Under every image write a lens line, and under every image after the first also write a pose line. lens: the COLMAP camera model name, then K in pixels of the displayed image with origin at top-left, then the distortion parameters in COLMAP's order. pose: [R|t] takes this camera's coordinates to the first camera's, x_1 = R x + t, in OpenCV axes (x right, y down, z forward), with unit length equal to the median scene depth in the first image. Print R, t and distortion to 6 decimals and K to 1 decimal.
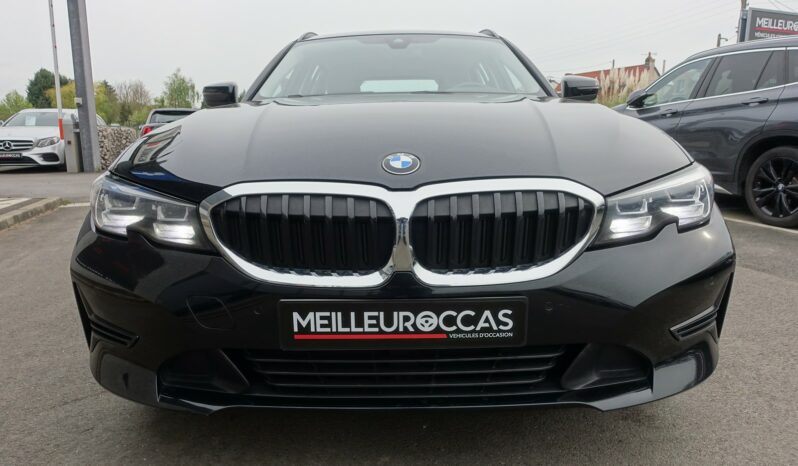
lens RADIAL K [[546.0, 0, 399.0], [0, 546.0, 233.0], [0, 0, 1]] dist [-0.005642, 0.000914]
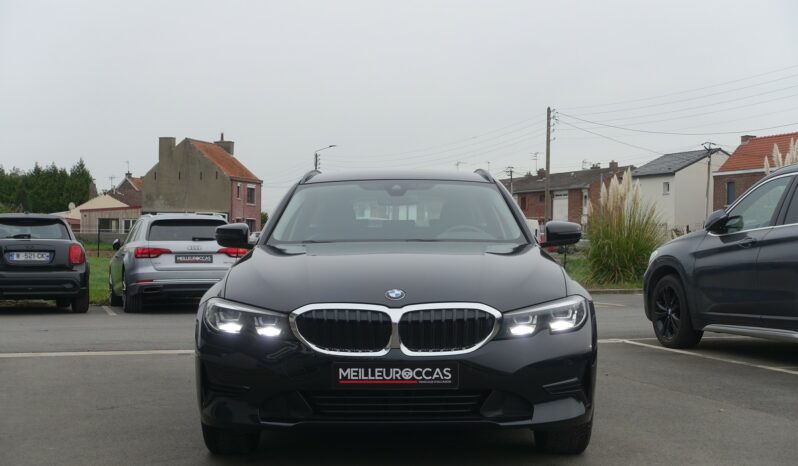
lens RADIAL K [[1220.3, 0, 399.0], [0, 1220.3, 233.0], [0, 0, 1]] dist [0.005995, -0.000223]
pose [[0.999958, 0.008572, -0.003386, 0.026424], [-0.009065, 0.981119, -0.193190, 0.425011], [0.001666, 0.193213, 0.981156, -2.827348]]
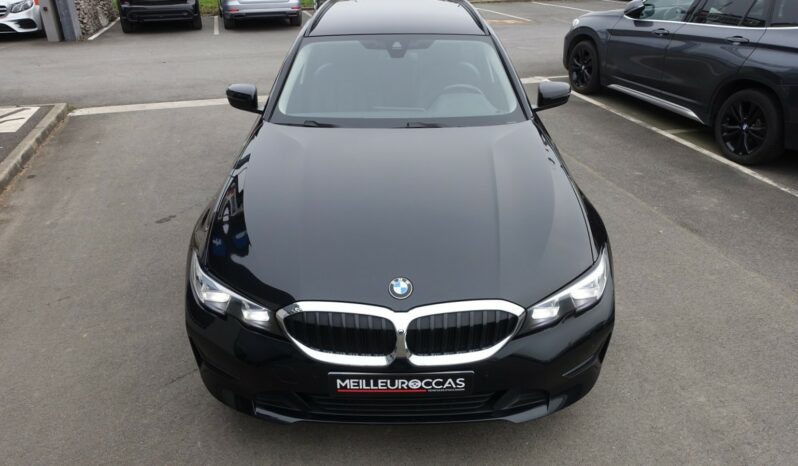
lens RADIAL K [[571.1, 0, 399.0], [0, 571.1, 233.0], [0, 0, 1]] dist [-0.009046, -0.002102]
pose [[0.999932, 0.003902, 0.011003, -0.017042], [-0.006911, 0.957455, 0.288500, -0.671875], [-0.009409, -0.288556, 0.957417, -0.484214]]
